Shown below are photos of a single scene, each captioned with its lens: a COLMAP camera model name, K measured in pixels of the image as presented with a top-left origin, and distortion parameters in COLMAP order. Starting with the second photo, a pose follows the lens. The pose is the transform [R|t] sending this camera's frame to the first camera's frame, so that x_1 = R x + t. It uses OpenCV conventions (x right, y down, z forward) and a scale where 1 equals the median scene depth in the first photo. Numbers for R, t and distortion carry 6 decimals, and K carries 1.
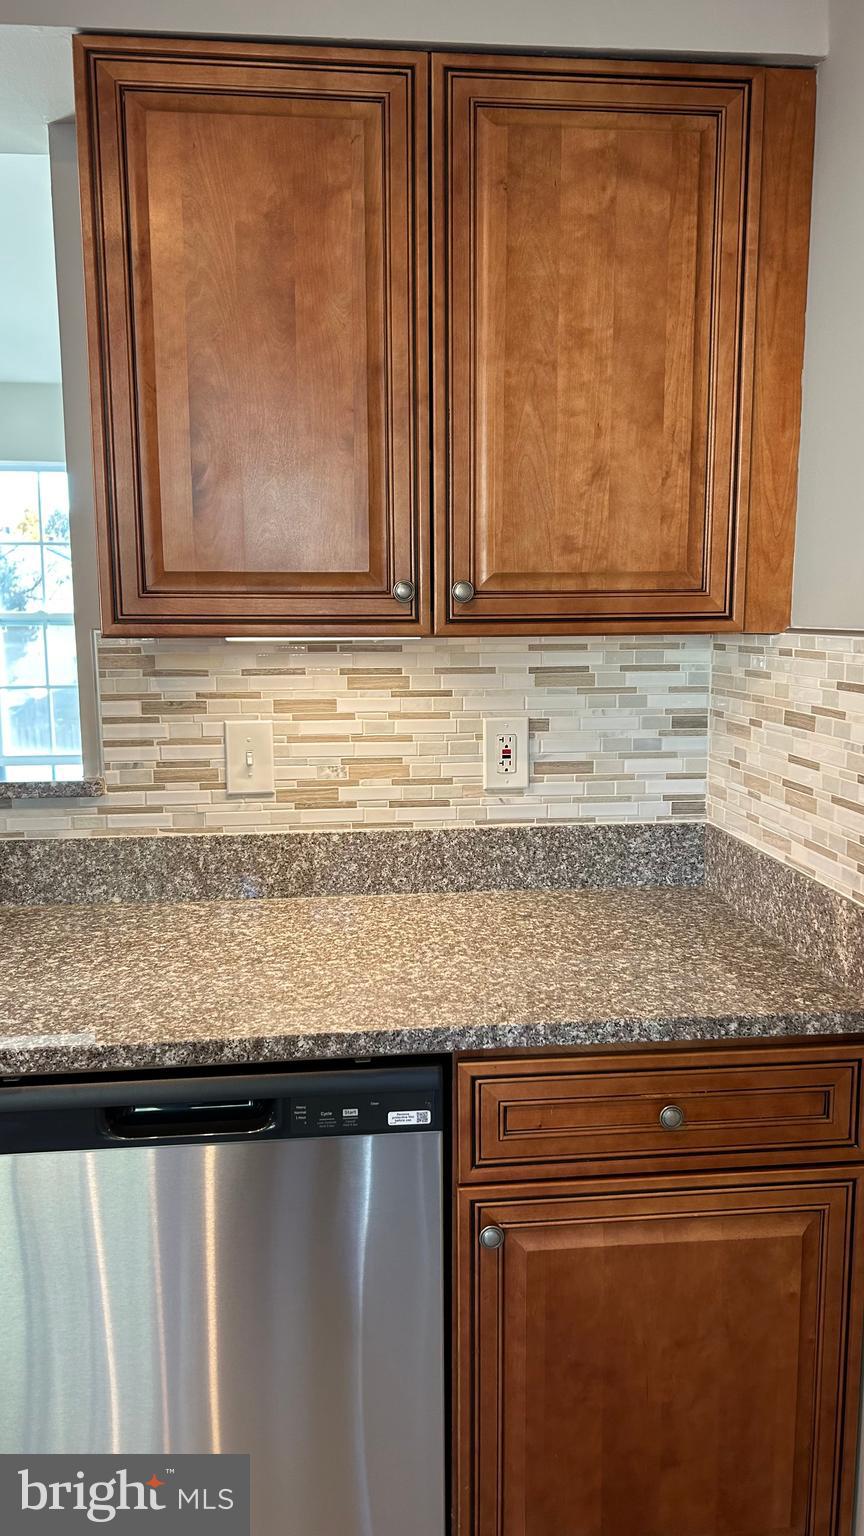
lens RADIAL K [[1149.2, 0, 433.6], [0, 1149.2, 764.8], [0, 0, 1]] dist [0.042893, -0.042796]
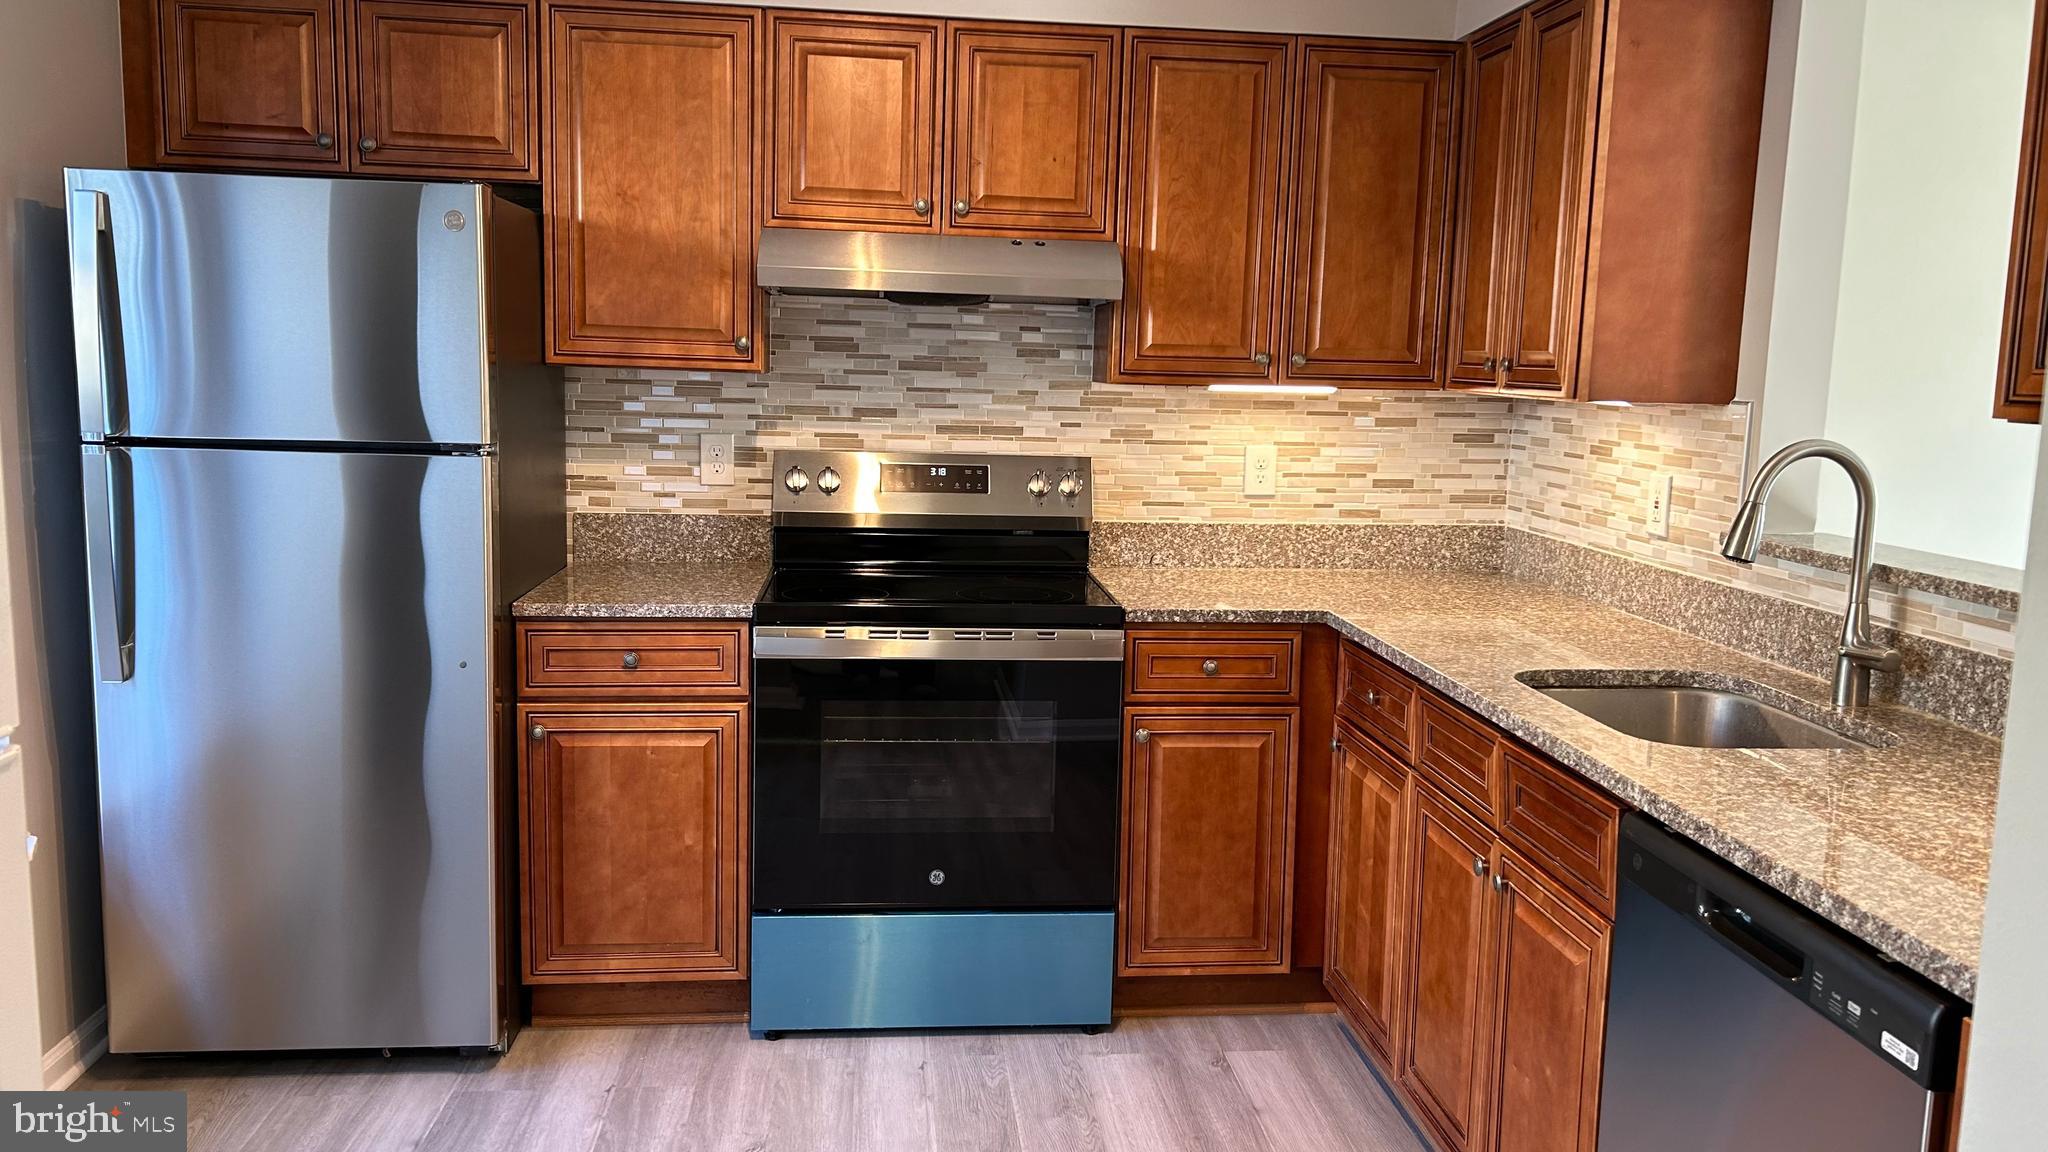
lens RADIAL K [[1532.2, 0, 1038.3], [0, 1532.2, 572.1], [0, 0, 1]] dist [0.042893, -0.042796]
pose [[-0.006923, 0.141588, -0.989901, 0.989854], [-0.181618, 0.973283, 0.140482, -0.048085], [0.983345, 0.180757, 0.018977, 0.364331]]
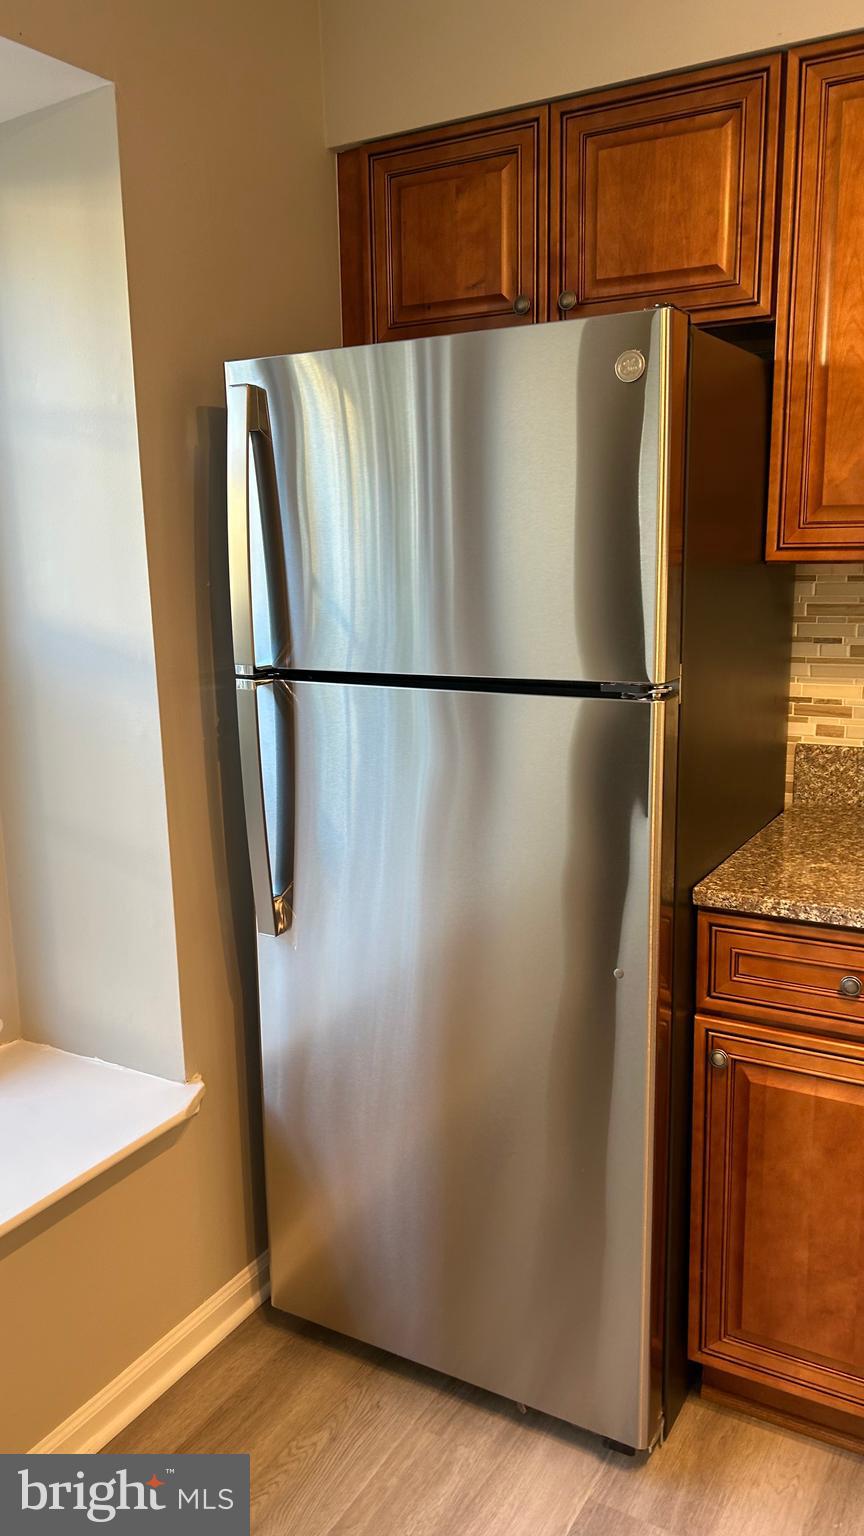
lens RADIAL K [[1149.2, 0, 418.4], [0, 1149.2, 765.8], [0, 0, 1]] dist [0.042893, -0.042796]
pose [[-0.602460, 0.171745, -0.779452, 0.587249], [-0.099352, 0.952843, 0.286741, -0.033464], [0.791942, 0.250190, -0.556986, 0.261751]]
